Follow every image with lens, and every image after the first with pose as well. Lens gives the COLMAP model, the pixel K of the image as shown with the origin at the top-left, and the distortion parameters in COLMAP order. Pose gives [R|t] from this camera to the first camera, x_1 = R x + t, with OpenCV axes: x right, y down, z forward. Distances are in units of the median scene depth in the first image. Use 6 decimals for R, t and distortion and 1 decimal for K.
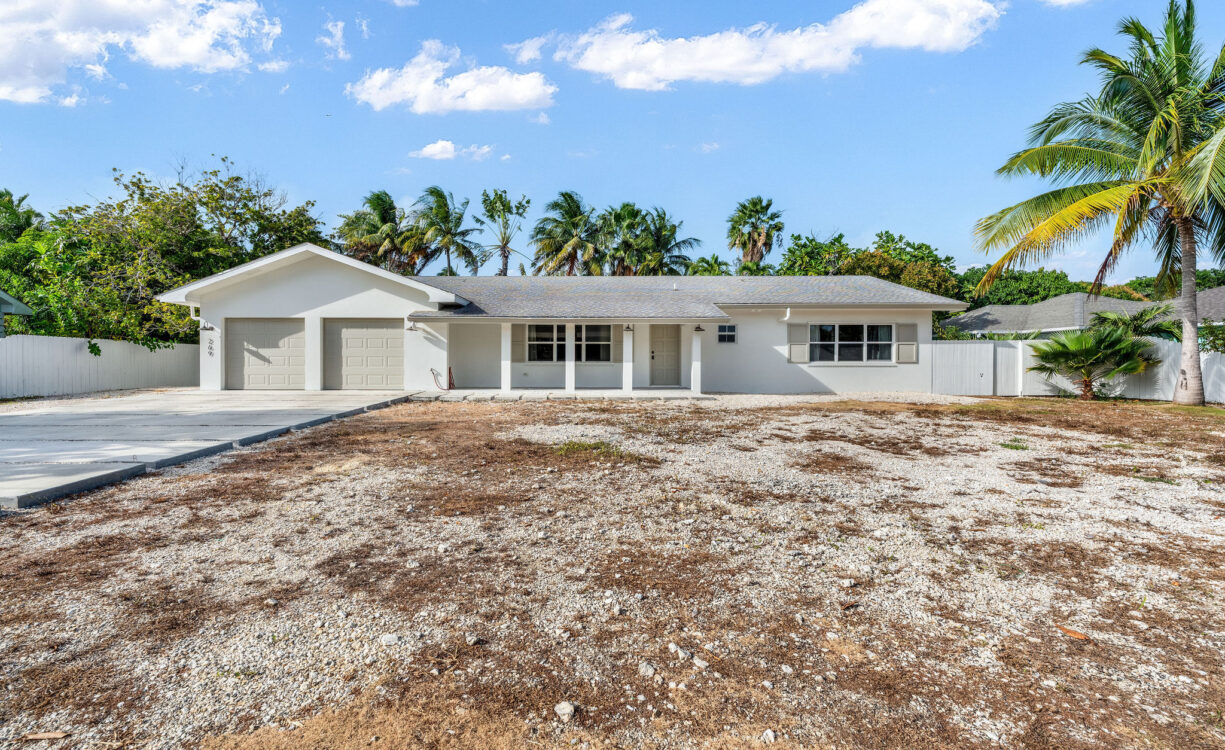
lens RADIAL K [[501.7, 0, 611.4], [0, 501.7, 373.1], [0, 0, 1]] dist [0.001792, 0.000054]
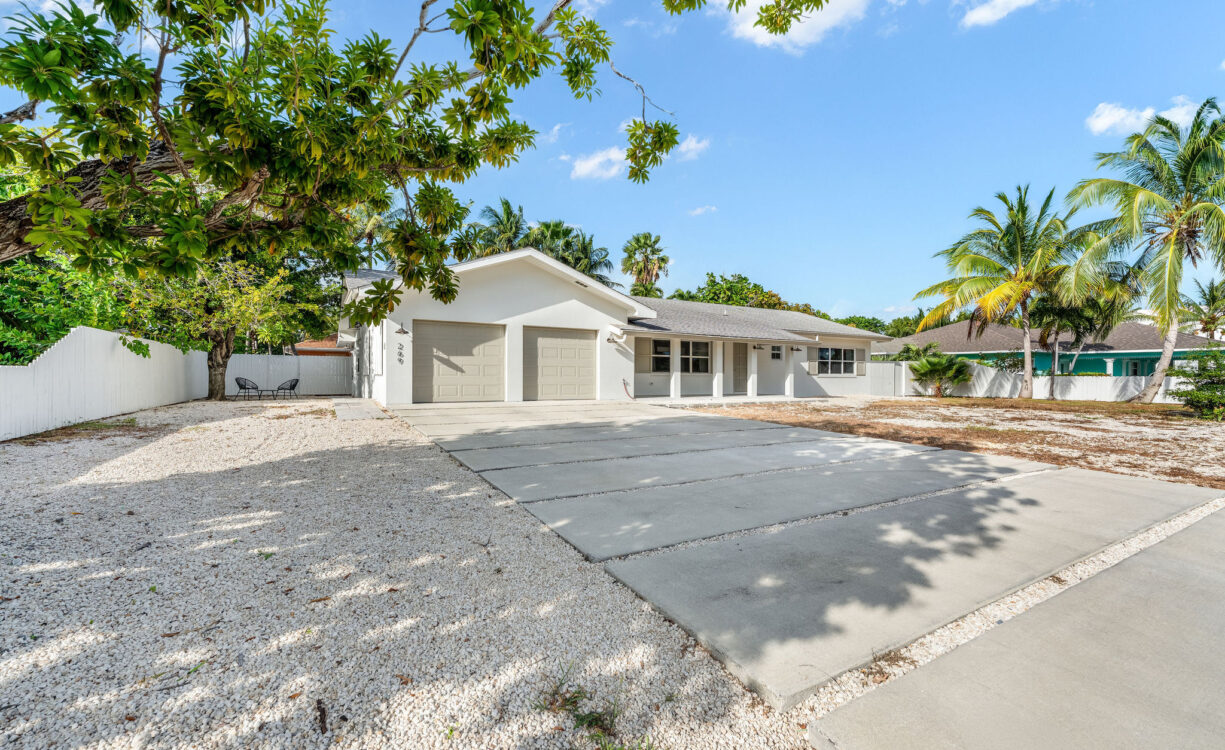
lens RADIAL K [[501.7, 0, 612.8], [0, 501.7, 371.8], [0, 0, 1]] dist [0.001792, 0.000054]
pose [[0.867047, 0.007922, 0.498163, -0.795271], [0.004600, 0.999704, -0.023904, 0.001694], [-0.498205, 0.023018, 0.866754, 0.078701]]
